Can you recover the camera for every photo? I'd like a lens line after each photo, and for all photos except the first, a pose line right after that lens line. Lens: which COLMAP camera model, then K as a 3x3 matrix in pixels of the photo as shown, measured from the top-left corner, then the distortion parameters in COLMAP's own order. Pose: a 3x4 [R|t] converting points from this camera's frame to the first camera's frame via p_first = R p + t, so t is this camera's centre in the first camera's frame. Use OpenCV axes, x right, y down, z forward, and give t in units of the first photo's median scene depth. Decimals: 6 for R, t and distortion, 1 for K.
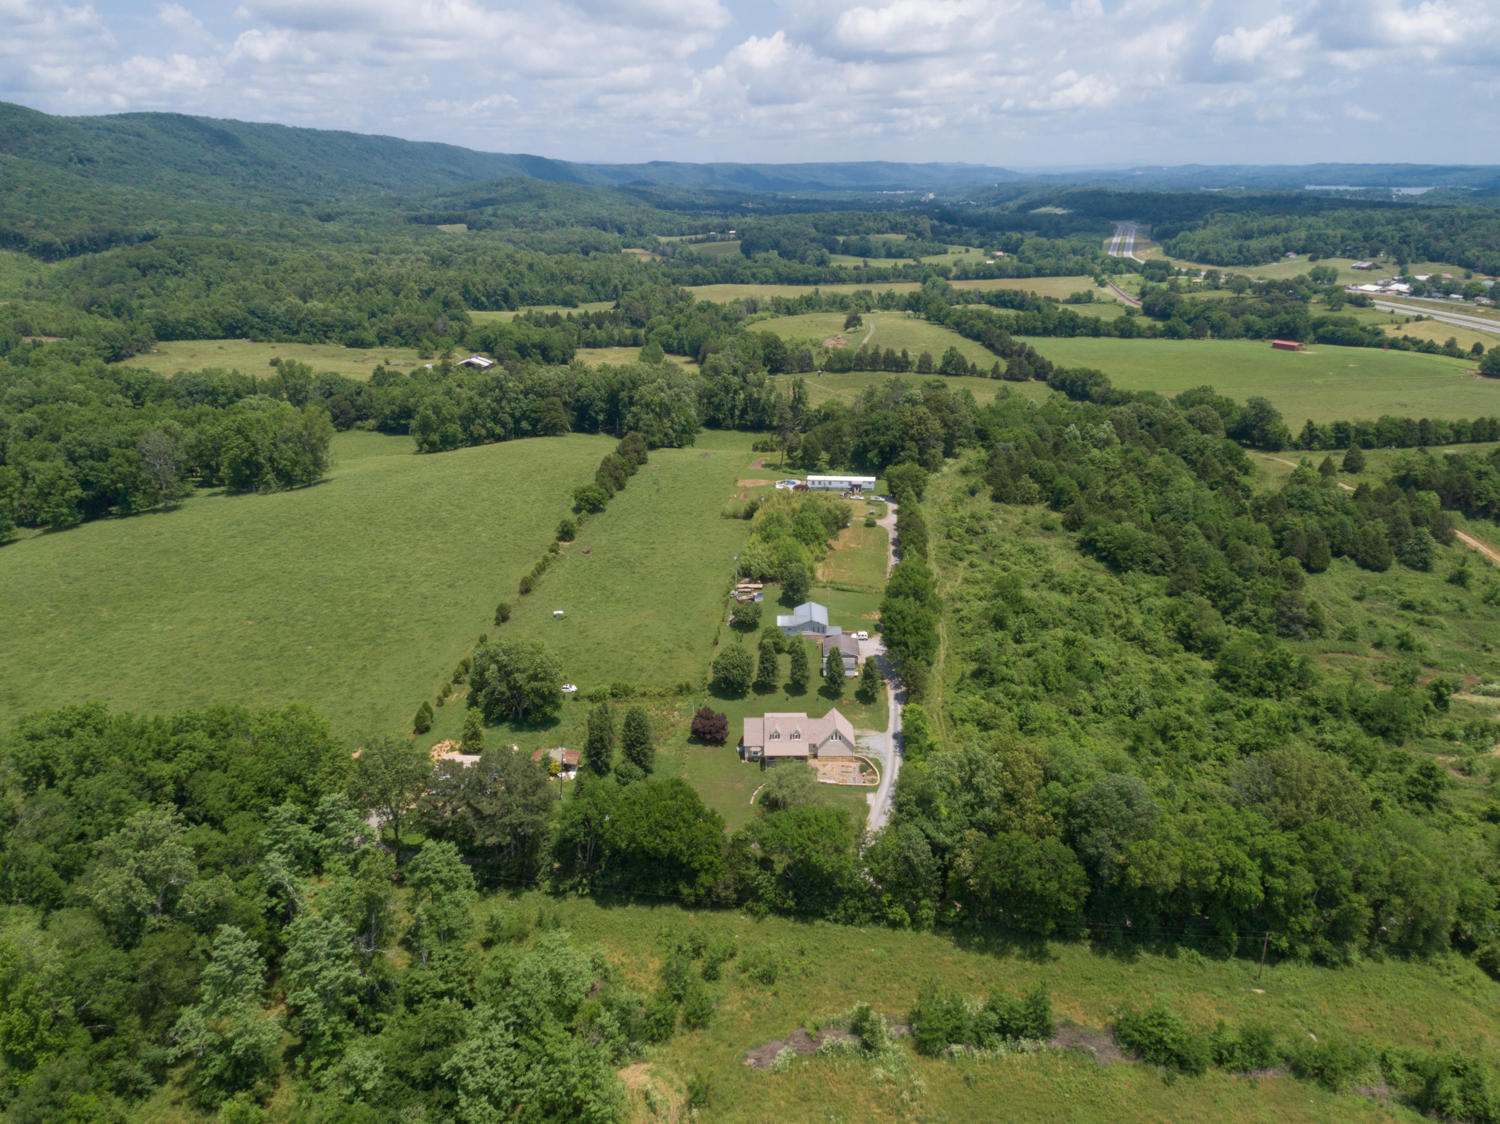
lens RADIAL K [[1092.9, 0, 750.0], [0, 1092.9, 562.0], [0, 0, 1]] dist [0.190524, -0.247099]
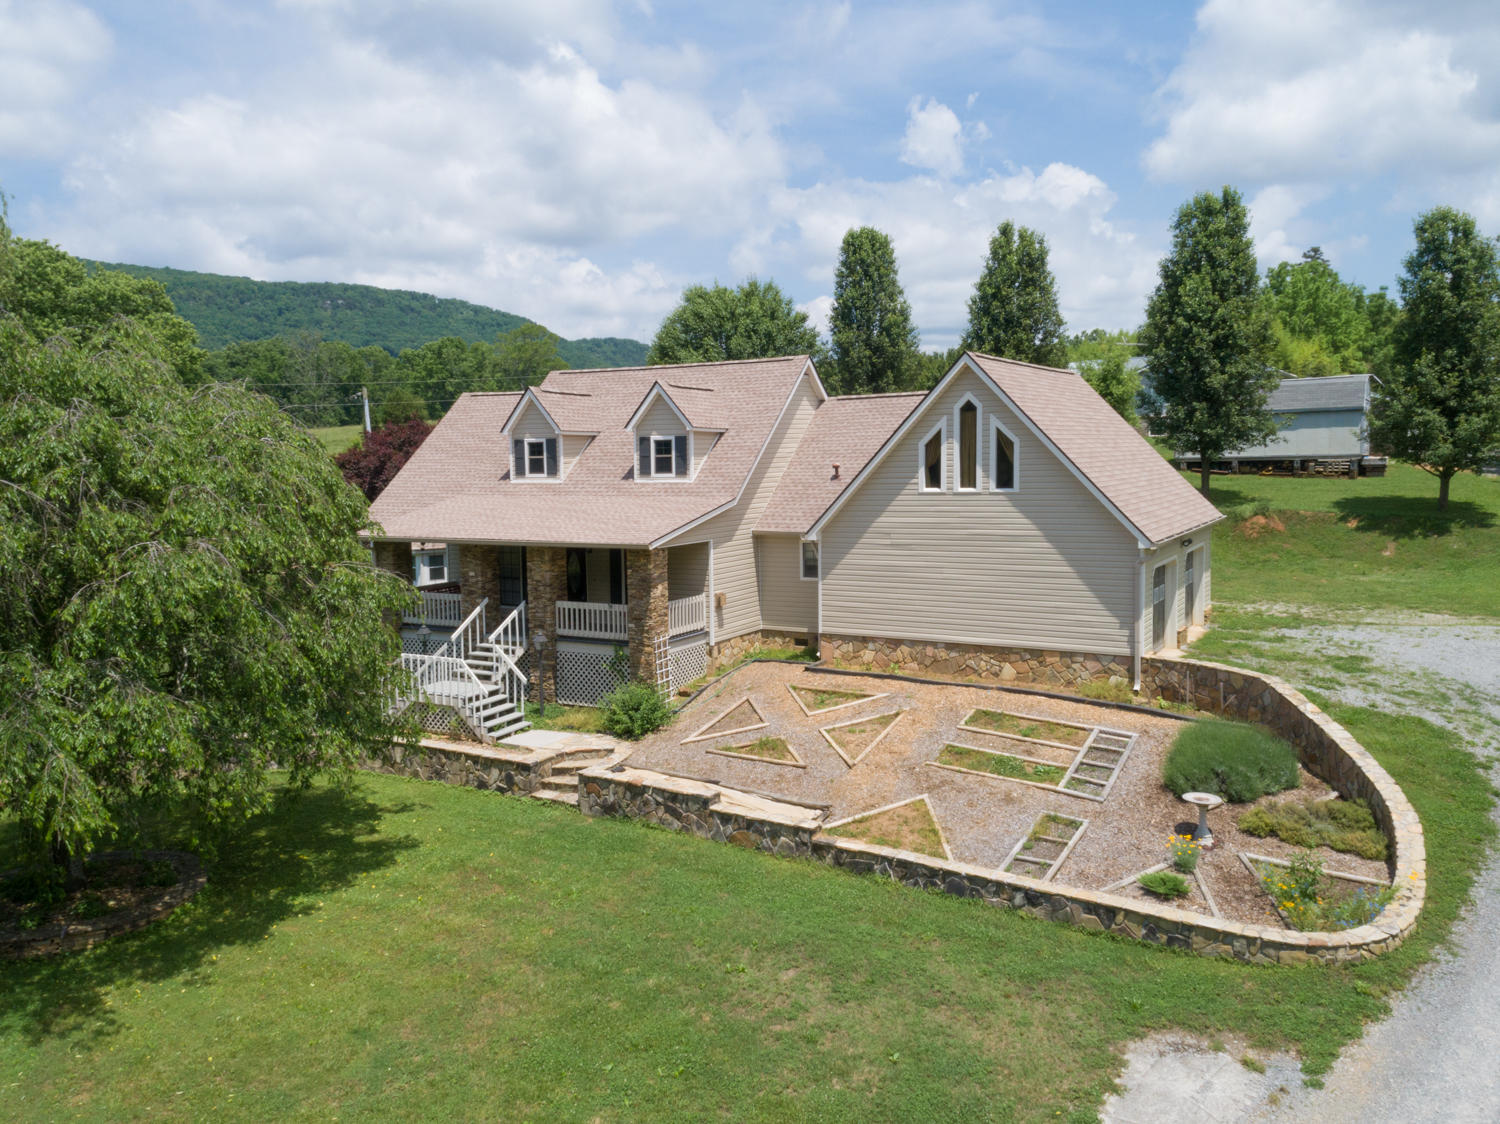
lens RADIAL K [[1092.9, 0, 750.0], [0, 1092.9, 562.0], [0, 0, 1]] dist [0.190524, -0.247099]
pose [[0.884956, 0.052370, -0.462721, 0.052192], [-0.142250, 0.976562, -0.161529, 0.090497], [0.443417, 0.208768, 0.871664, 0.429276]]
